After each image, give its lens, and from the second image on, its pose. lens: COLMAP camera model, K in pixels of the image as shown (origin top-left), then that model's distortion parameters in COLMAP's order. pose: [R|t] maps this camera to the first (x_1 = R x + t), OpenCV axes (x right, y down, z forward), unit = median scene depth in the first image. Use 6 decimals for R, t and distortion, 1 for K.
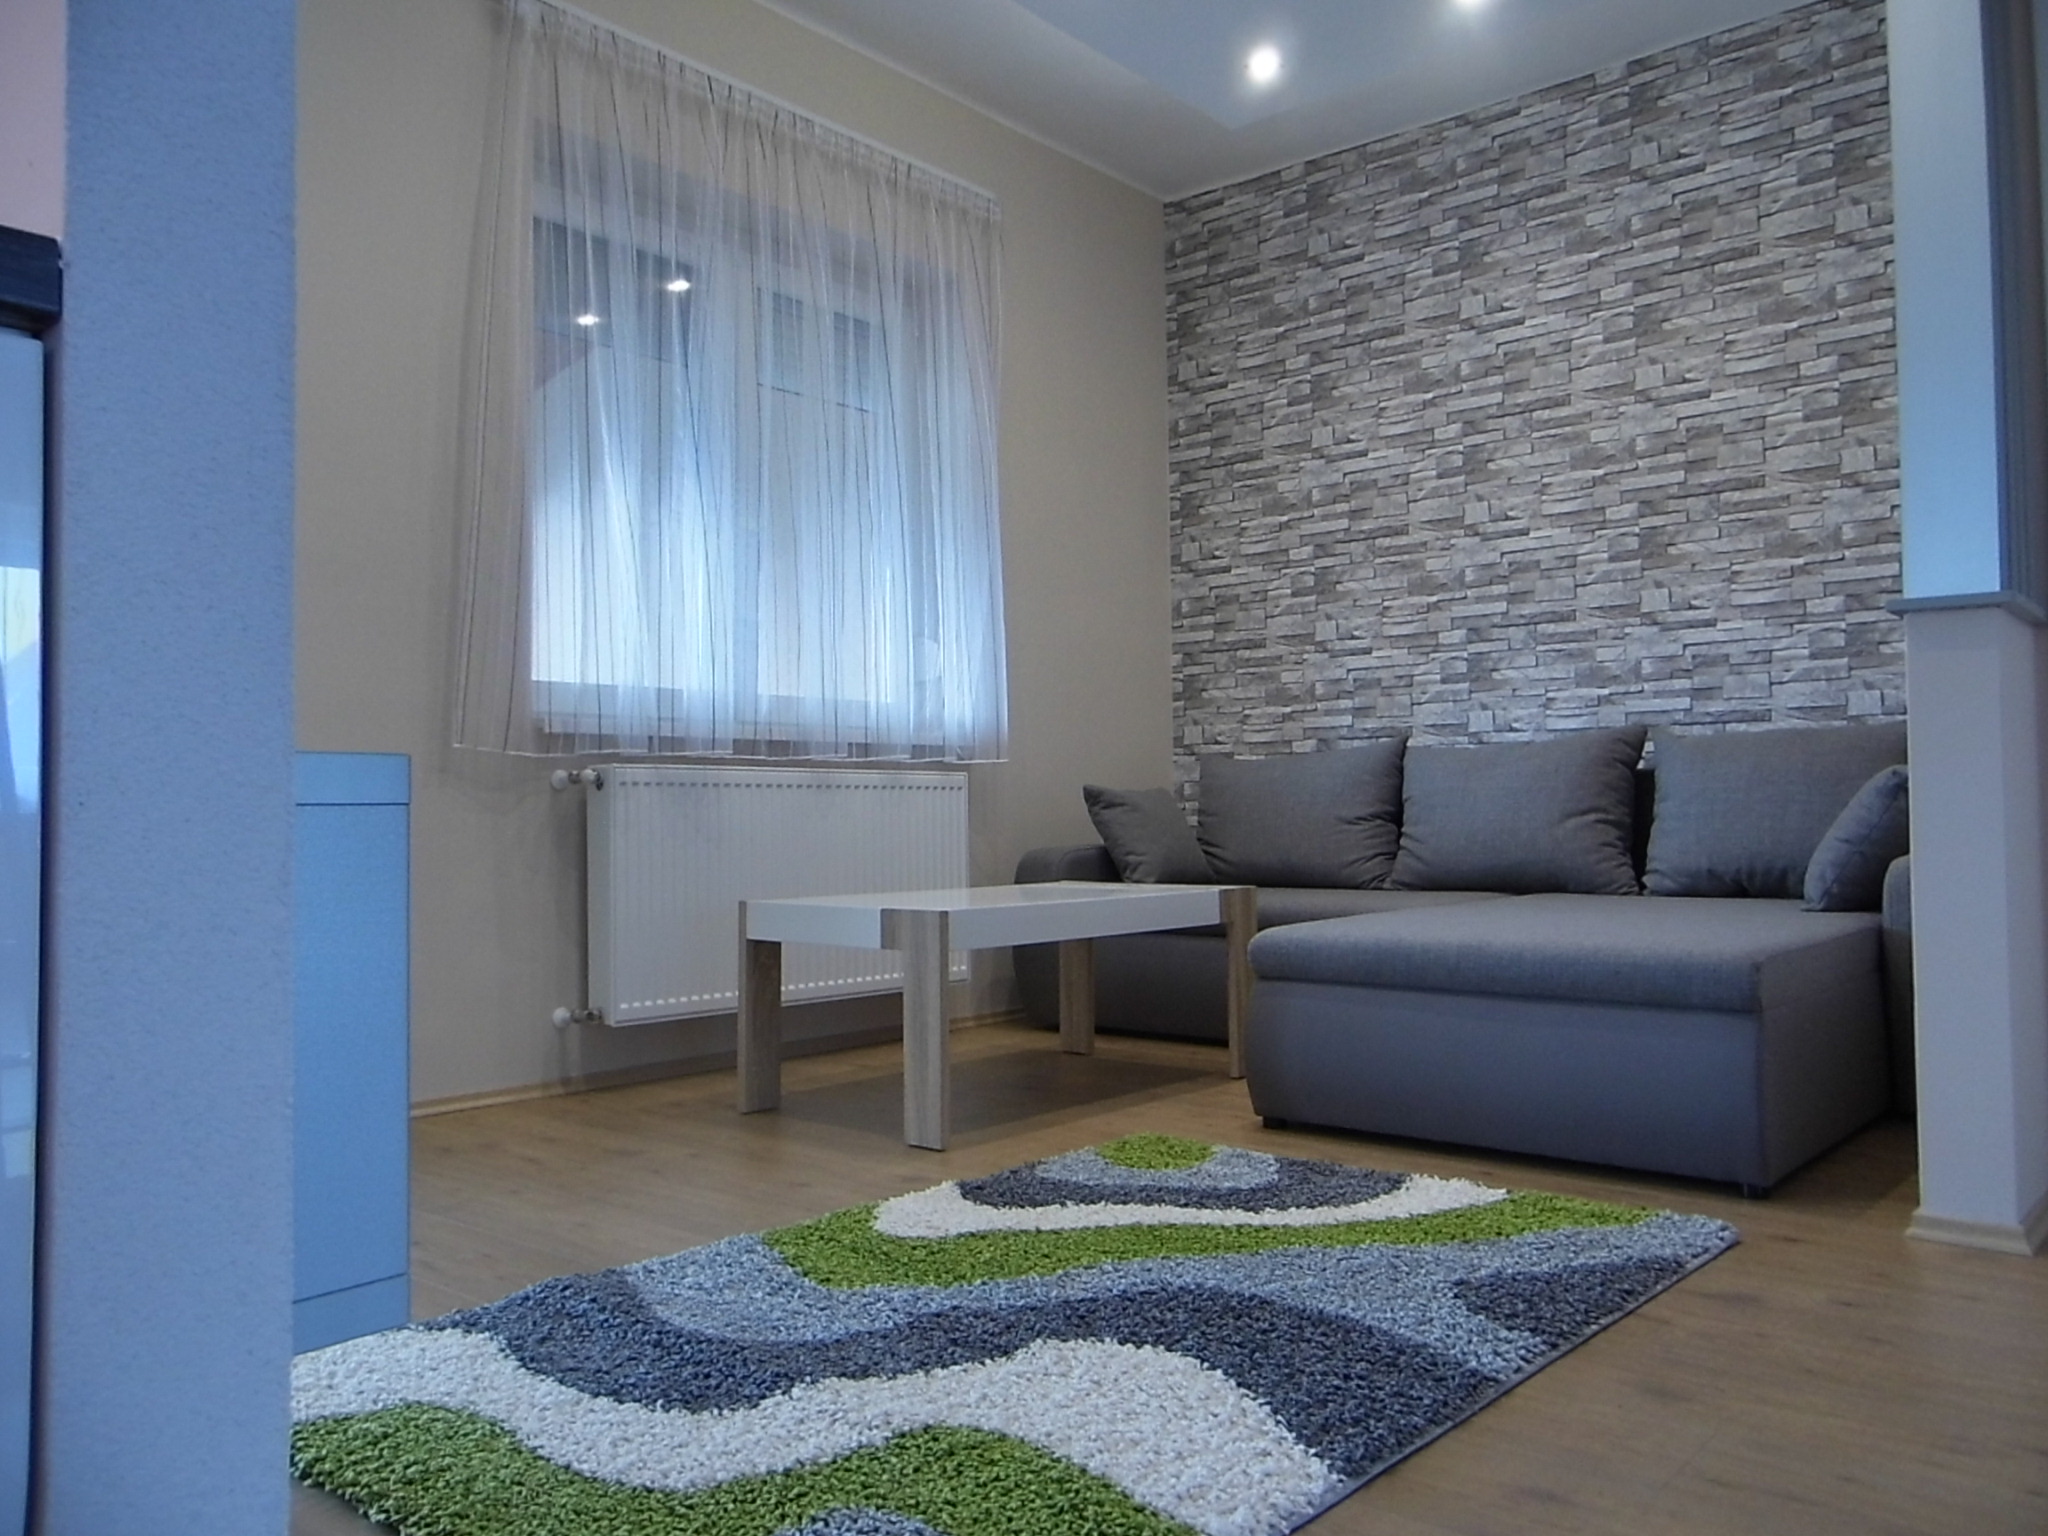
lens RADIAL K [[1587.3, 0, 1024.0], [0, 1587.3, 768.0], [0, 0, 1]] dist [-0.055302, 0.102874]
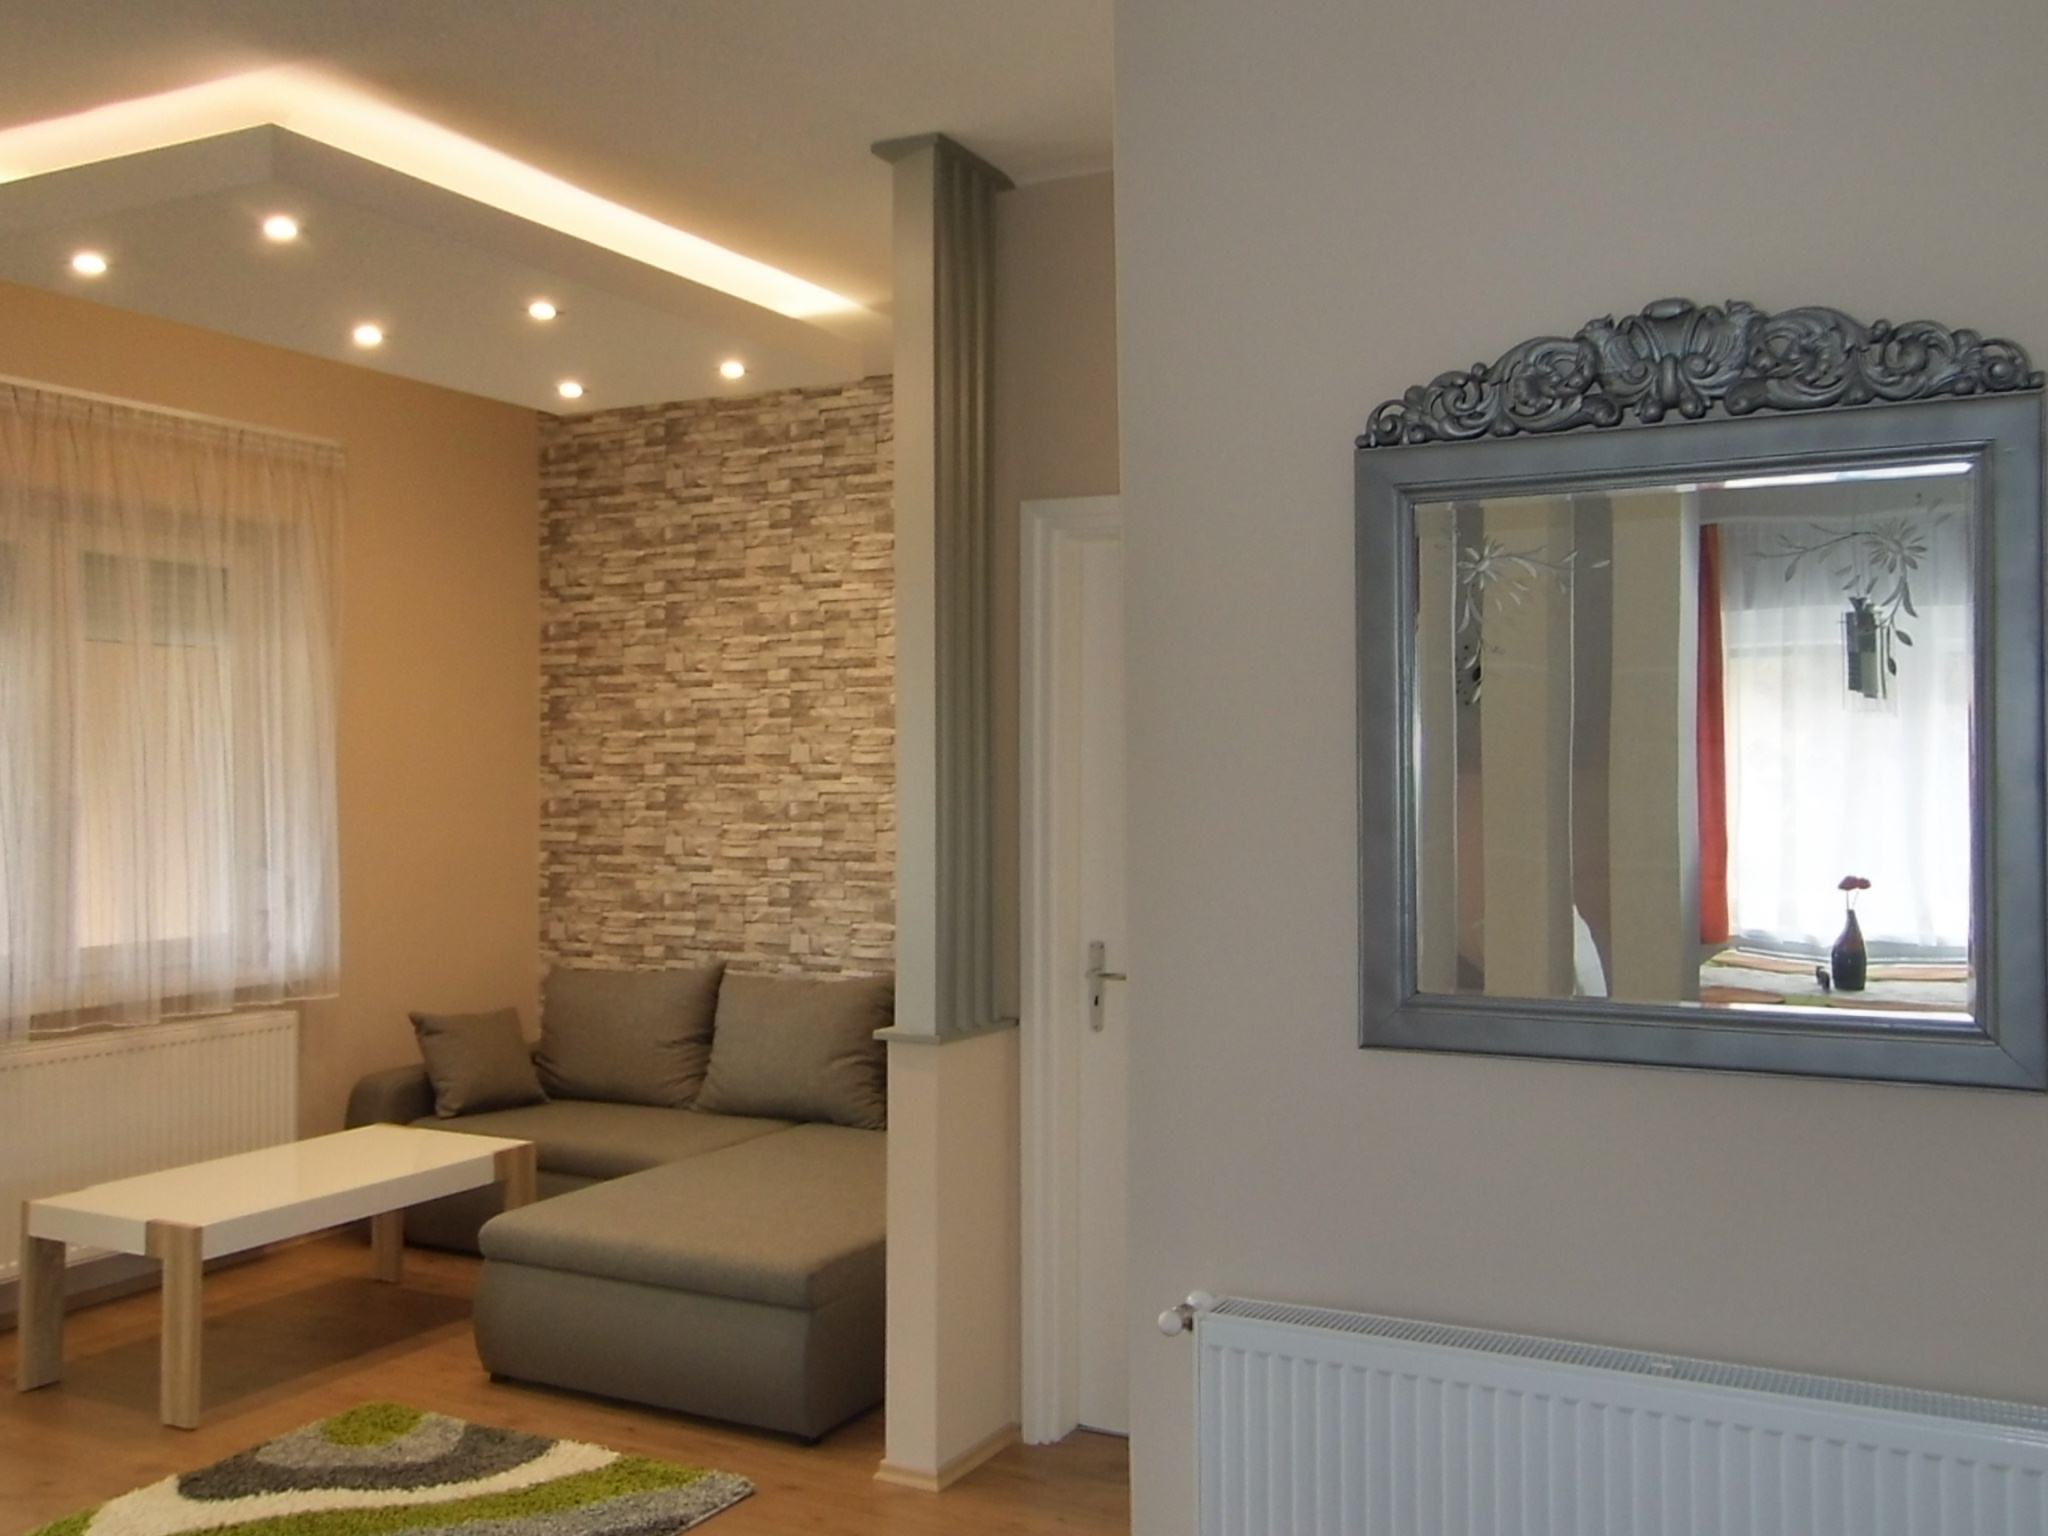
lens RADIAL K [[1902.3, 0, 1024.0], [0, 1902.3, 768.0], [0, 0, 1]] dist [-0.017761, 0.104062]
pose [[0.974322, 0.010228, 0.224928, 0.146560], [-0.015313, 0.999665, 0.020875, -0.188743], [-0.224639, -0.023783, 0.974152, -0.338510]]
